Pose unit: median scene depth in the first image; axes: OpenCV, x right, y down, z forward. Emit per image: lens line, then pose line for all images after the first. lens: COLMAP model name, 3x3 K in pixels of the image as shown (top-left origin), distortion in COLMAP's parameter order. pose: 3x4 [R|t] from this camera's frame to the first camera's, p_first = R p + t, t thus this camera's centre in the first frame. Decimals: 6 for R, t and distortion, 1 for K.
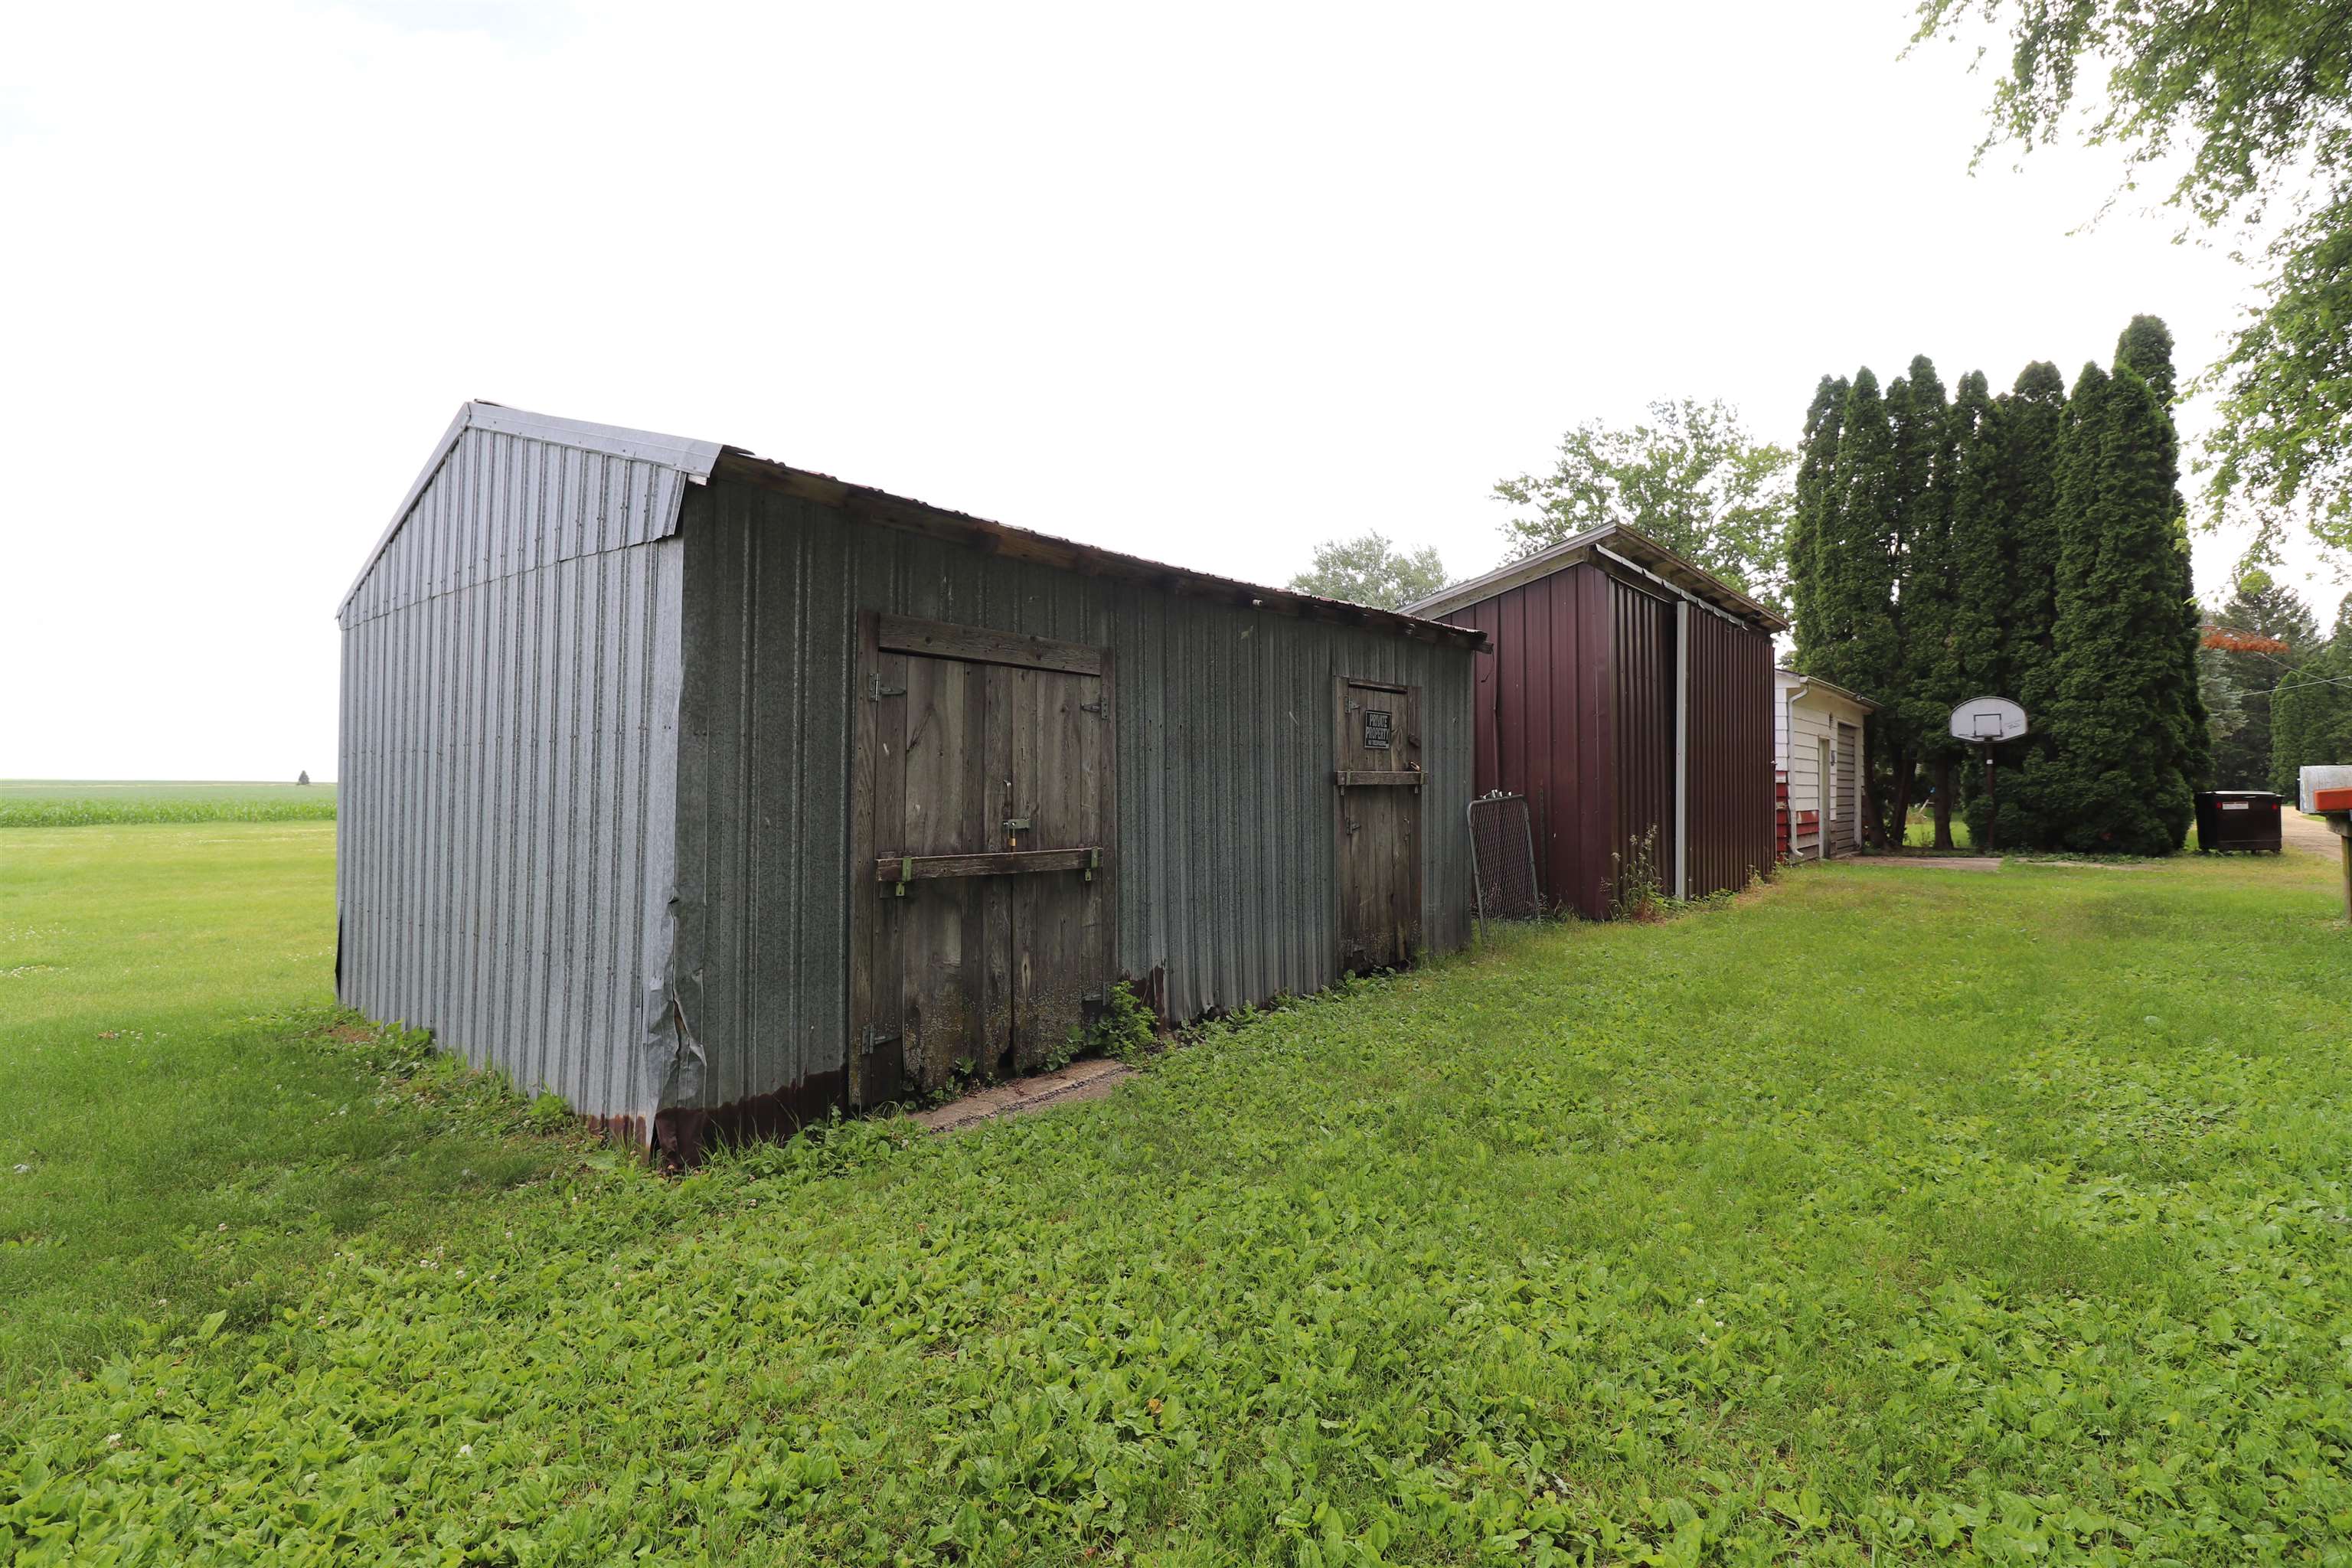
lens RADIAL K [[1079.8, 0, 1161.8], [0, 1079.8, 752.8], [0, 0, 1]] dist [-0.003639, -0.010347]
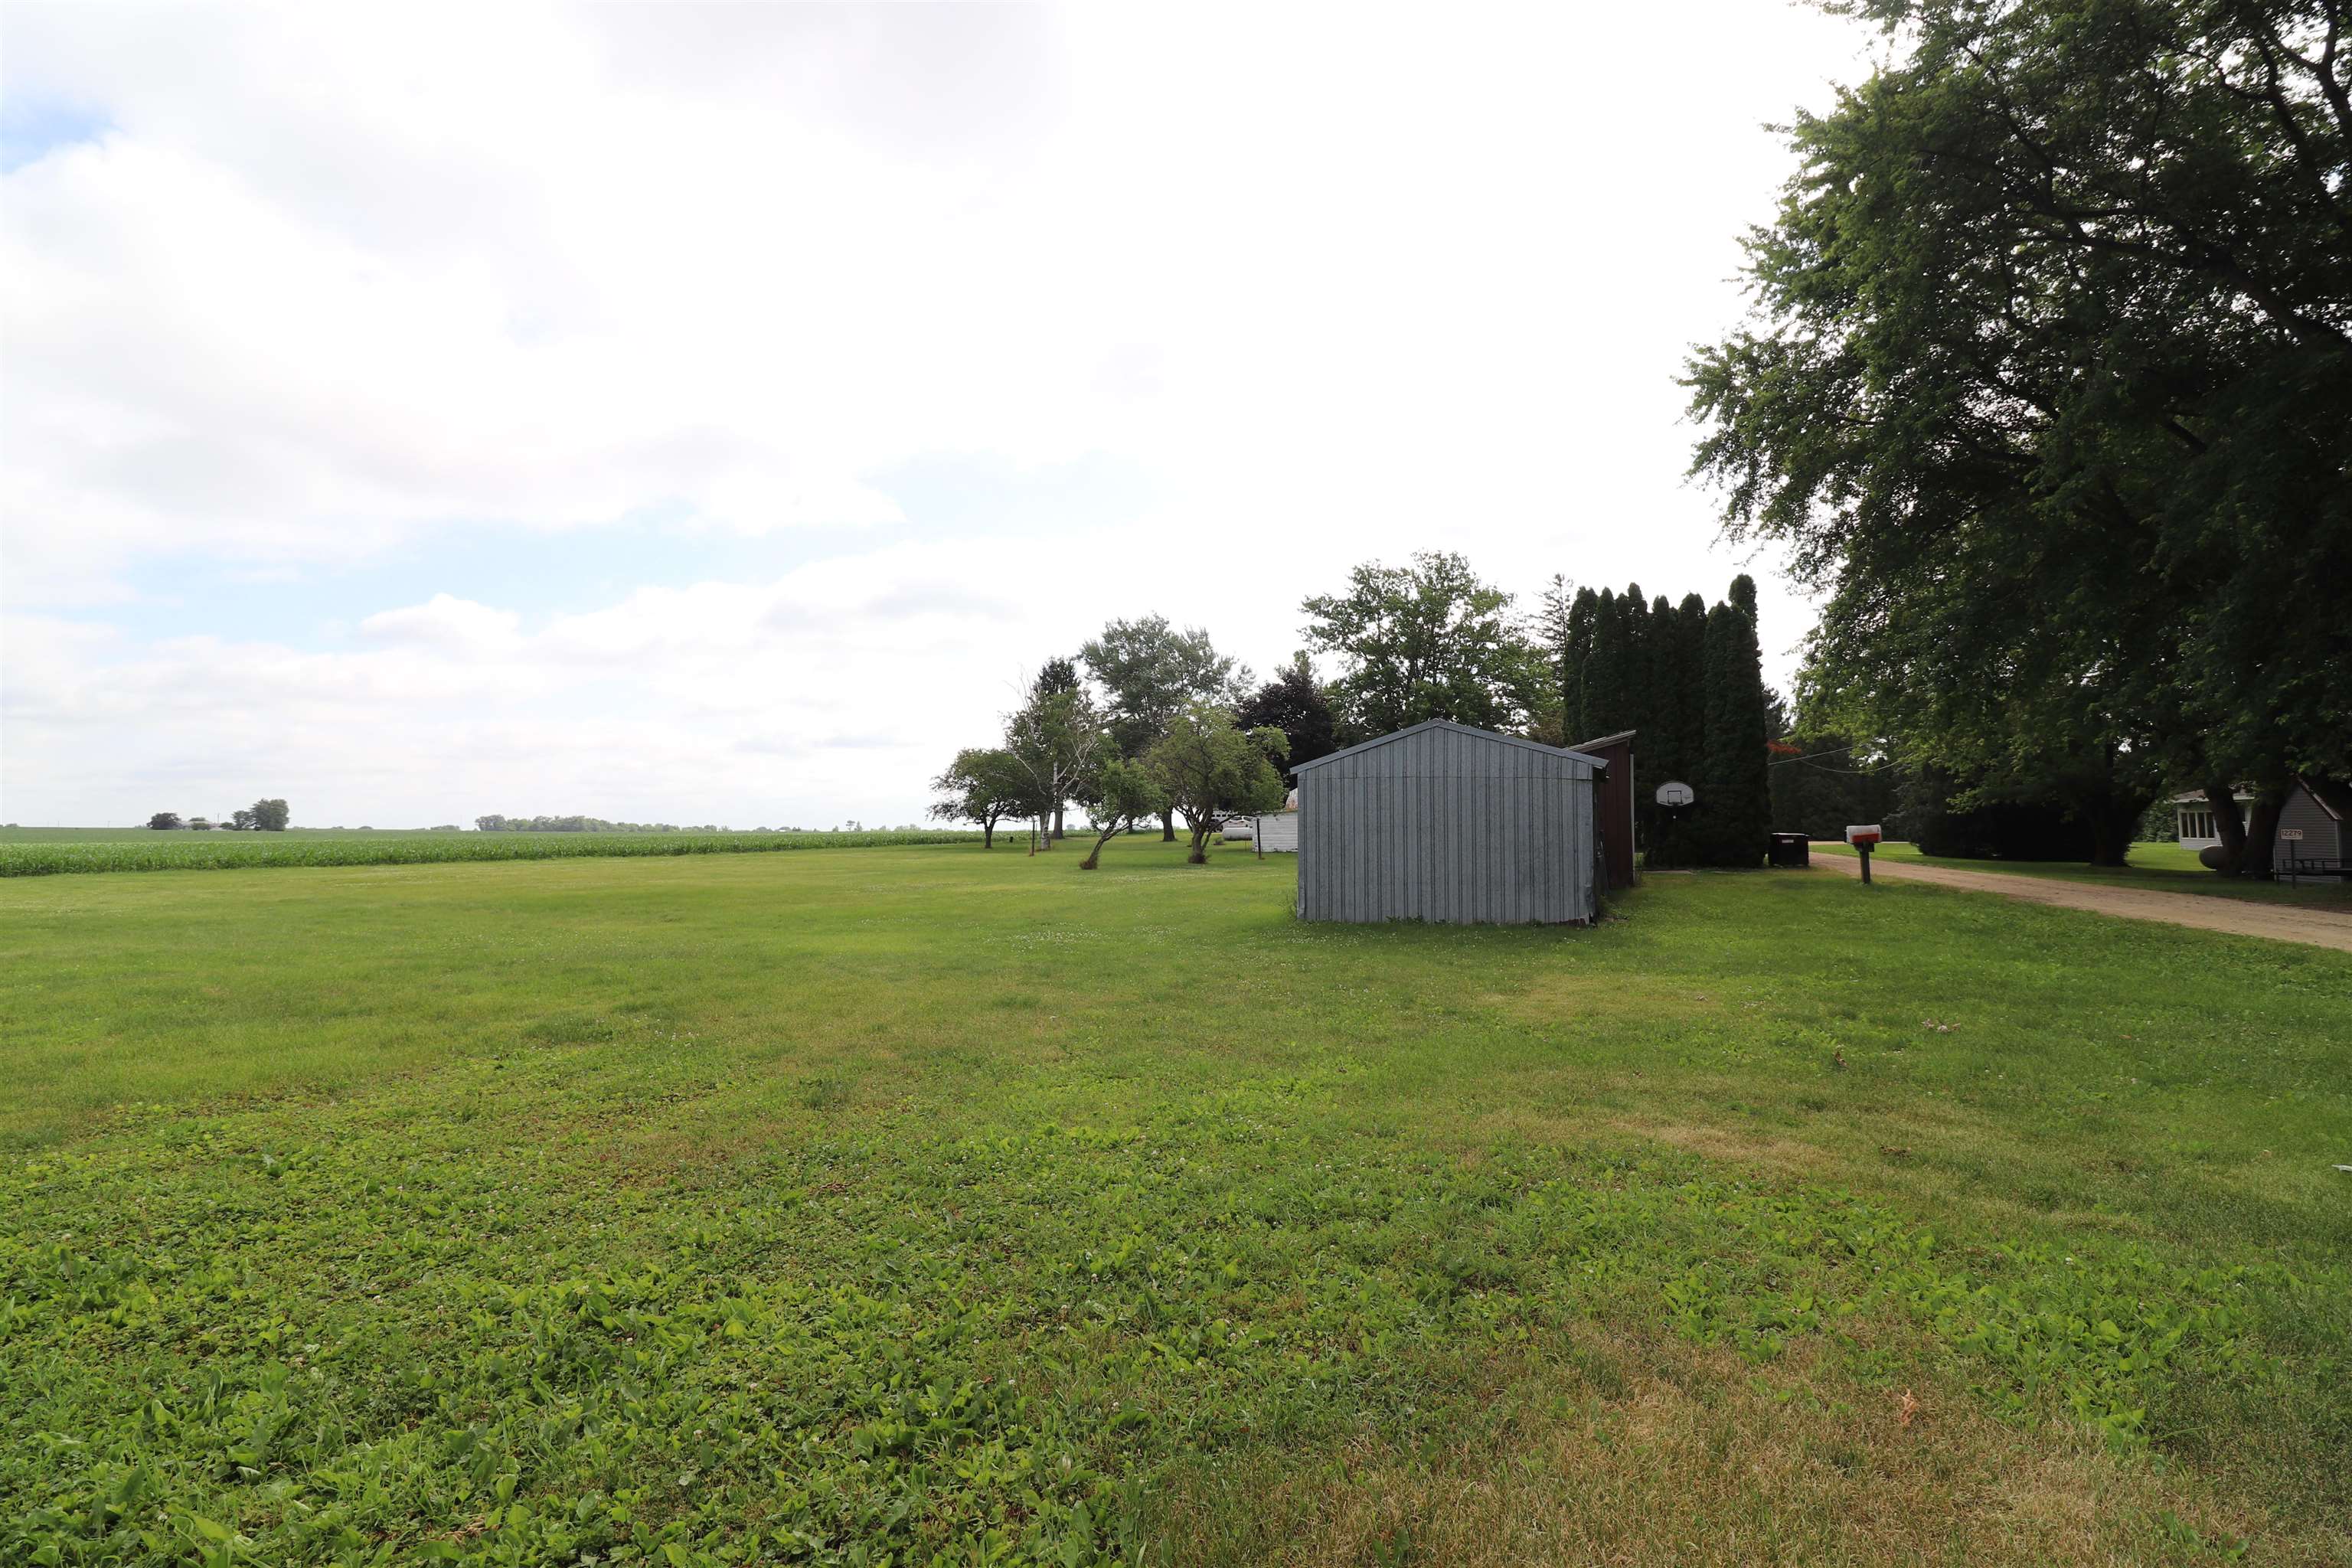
lens RADIAL K [[1079.8, 0, 1167.8], [0, 1079.8, 743.2], [0, 0, 1]] dist [-0.003639, -0.010347]
pose [[0.950117, 0.022576, 0.311076, -0.588824], [-0.007766, 0.998780, -0.048768, -0.020877], [-0.311797, 0.043920, 0.949133, -0.442582]]
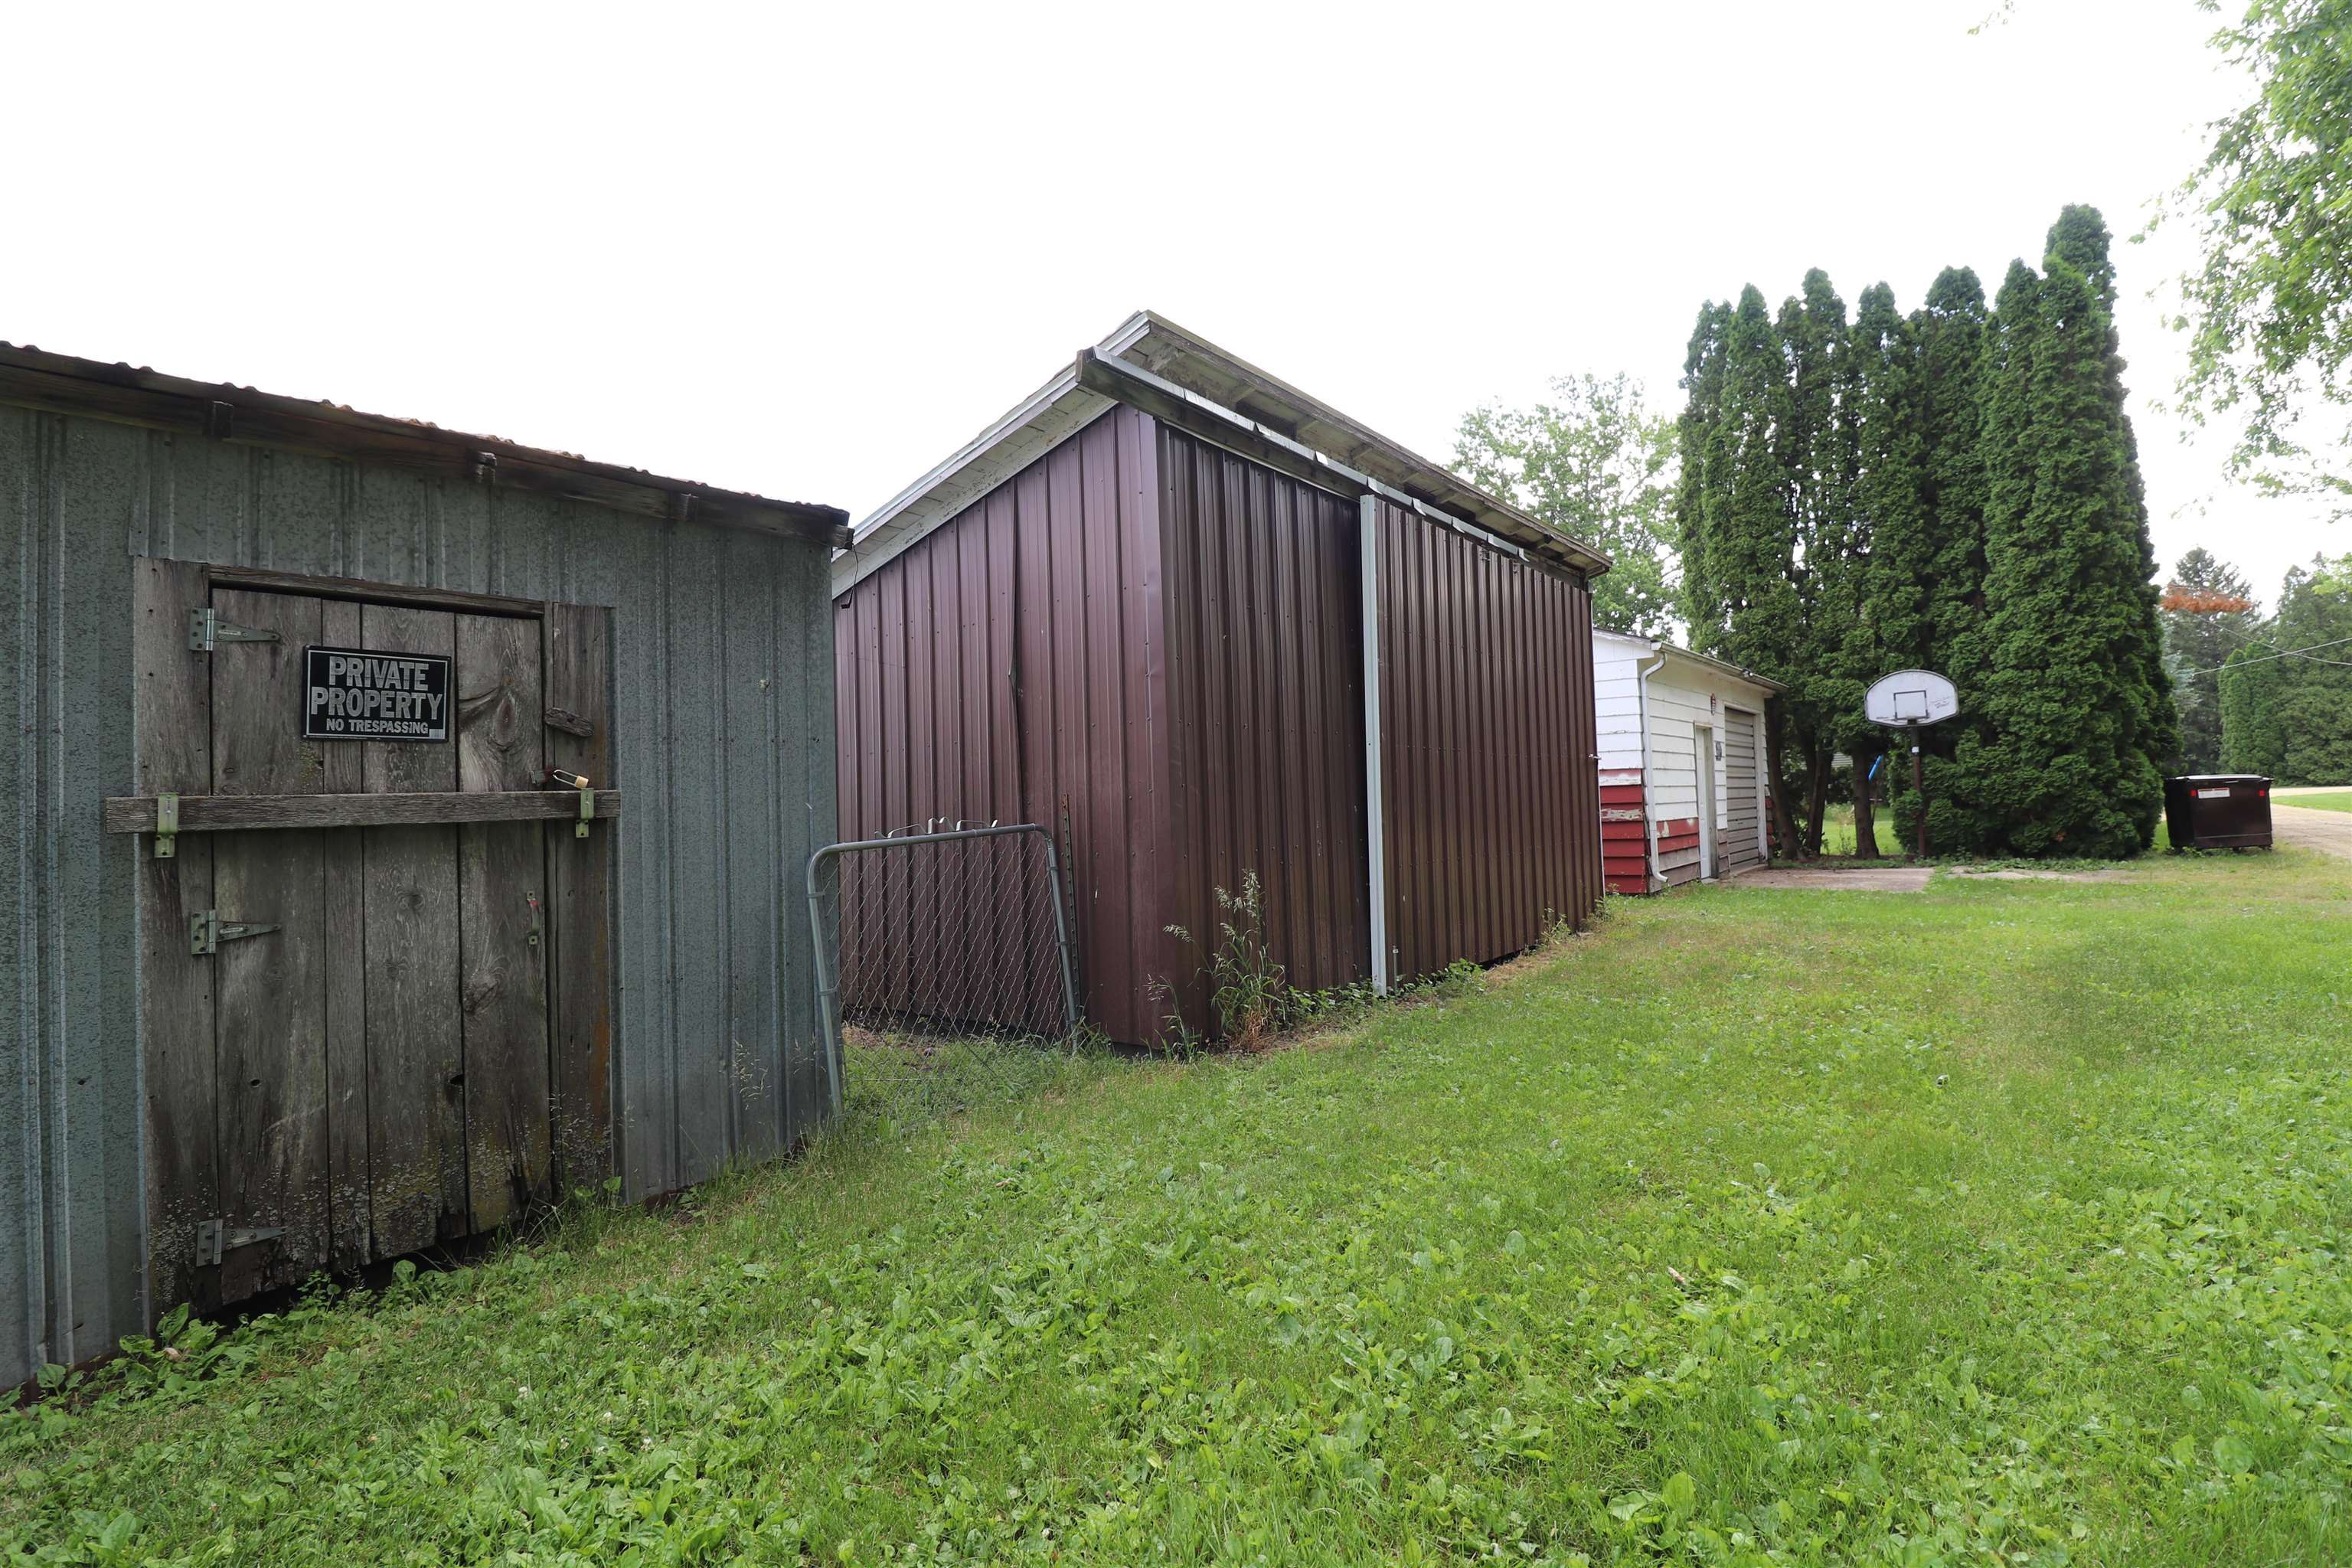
lens RADIAL K [[1079.8, 0, 1141.2], [0, 1079.8, 755.9], [0, 0, 1]] dist [-0.003639, -0.010347]
pose [[0.999273, -0.032494, 0.019920, 0.163574], [0.032798, 0.999348, -0.015089, 0.006089], [-0.019417, 0.015731, 0.999688, 0.190864]]
